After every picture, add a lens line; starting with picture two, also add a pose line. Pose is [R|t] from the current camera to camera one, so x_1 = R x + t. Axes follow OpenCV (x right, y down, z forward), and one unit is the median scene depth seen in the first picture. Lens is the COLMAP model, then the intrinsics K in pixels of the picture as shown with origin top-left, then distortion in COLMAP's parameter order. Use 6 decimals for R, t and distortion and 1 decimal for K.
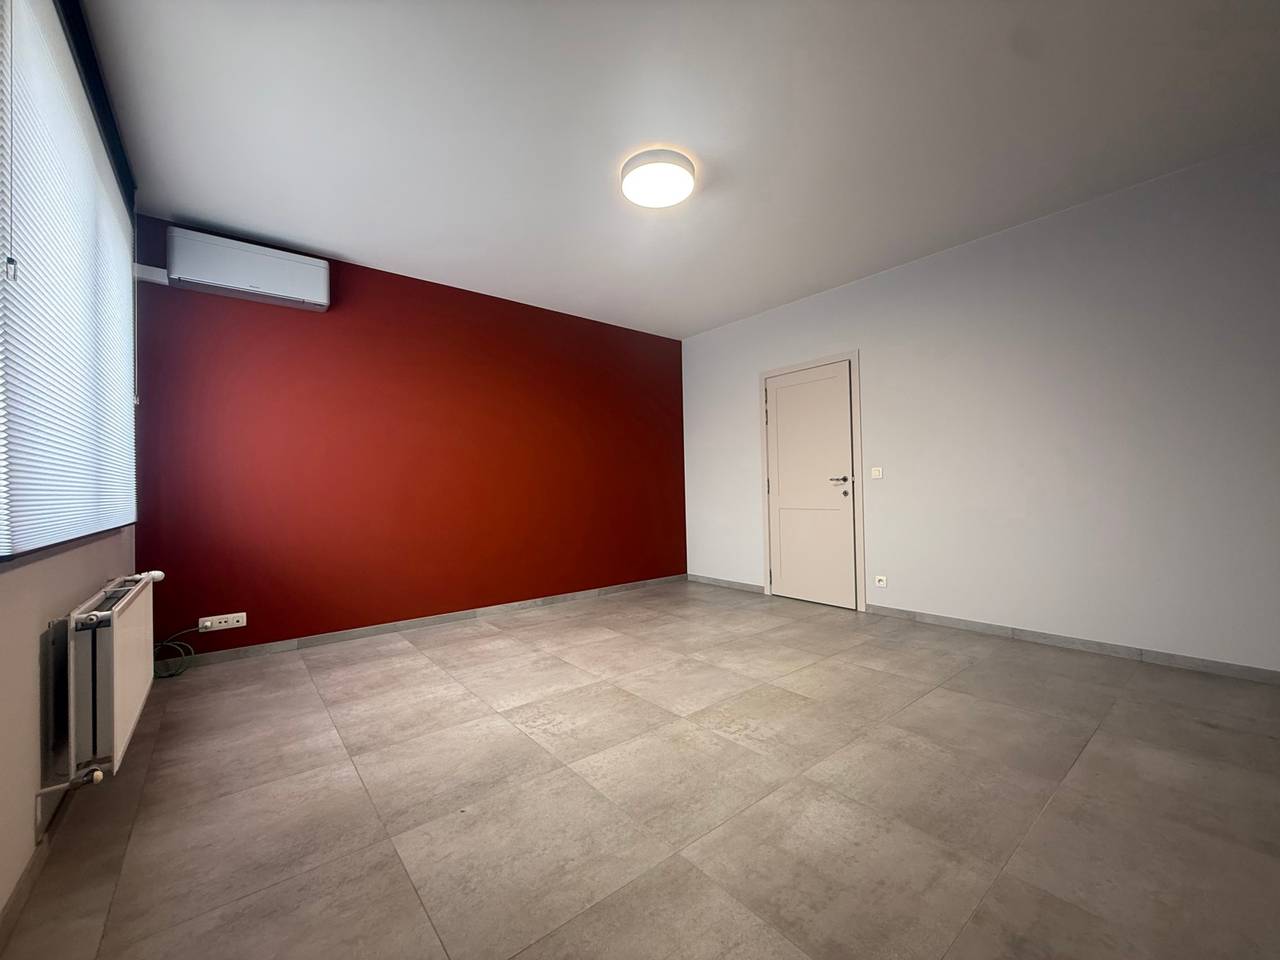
lens RADIAL K [[513.5, 0, 640.0], [0, 513.5, 484.8], [0, 0, 1]] dist [-0.000413, 0.000225]
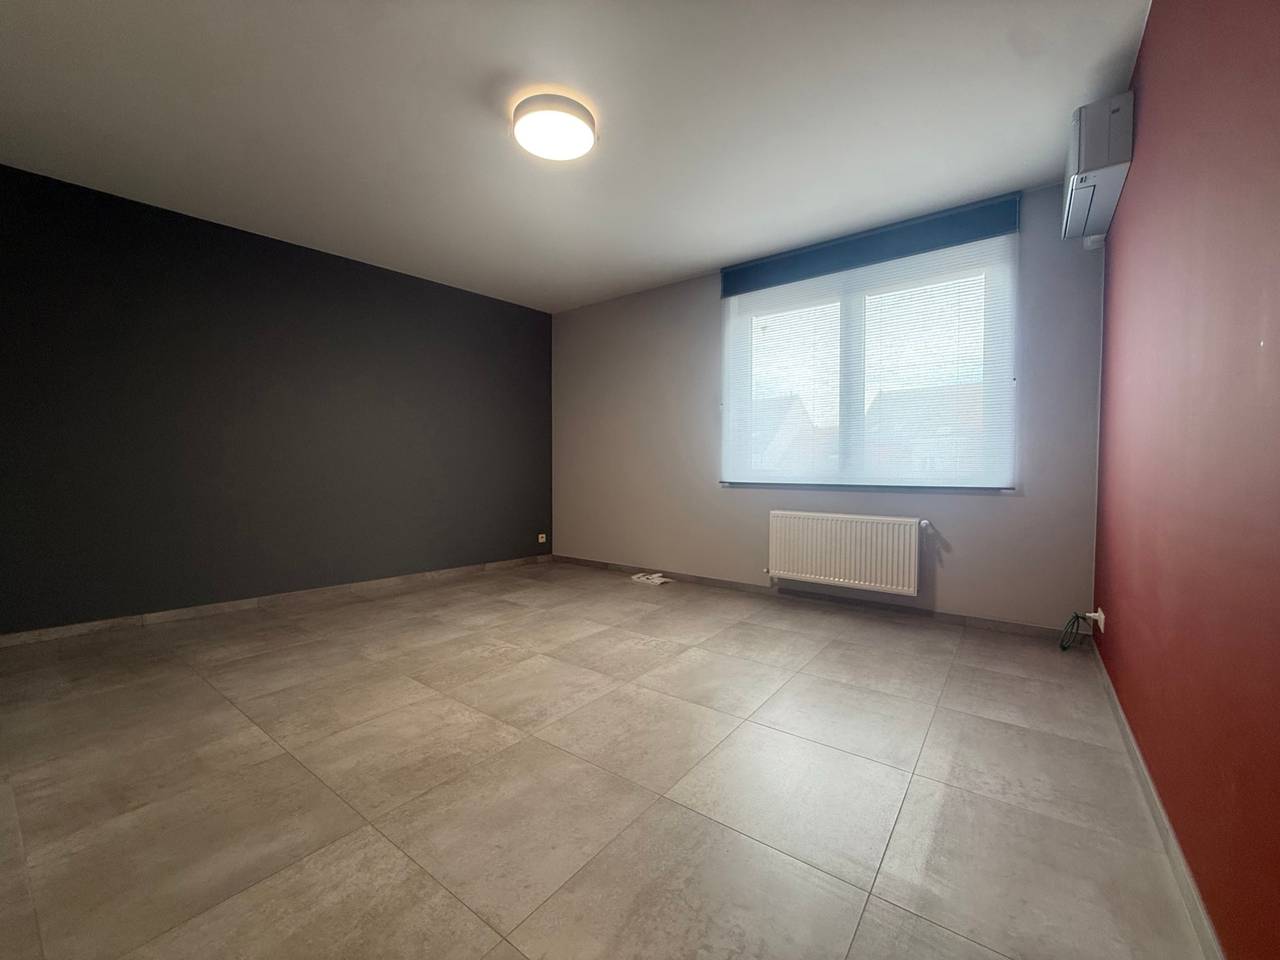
lens RADIAL K [[513.5, 0, 637.1], [0, 513.5, 480.5], [0, 0, 1]] dist [-0.000413, 0.000225]
pose [[-0.971921, 0.021125, -0.234359, 0.134087], [0.016622, 0.999638, 0.021172, 0.017121], [0.234721, 0.016682, -0.971920, 2.146489]]
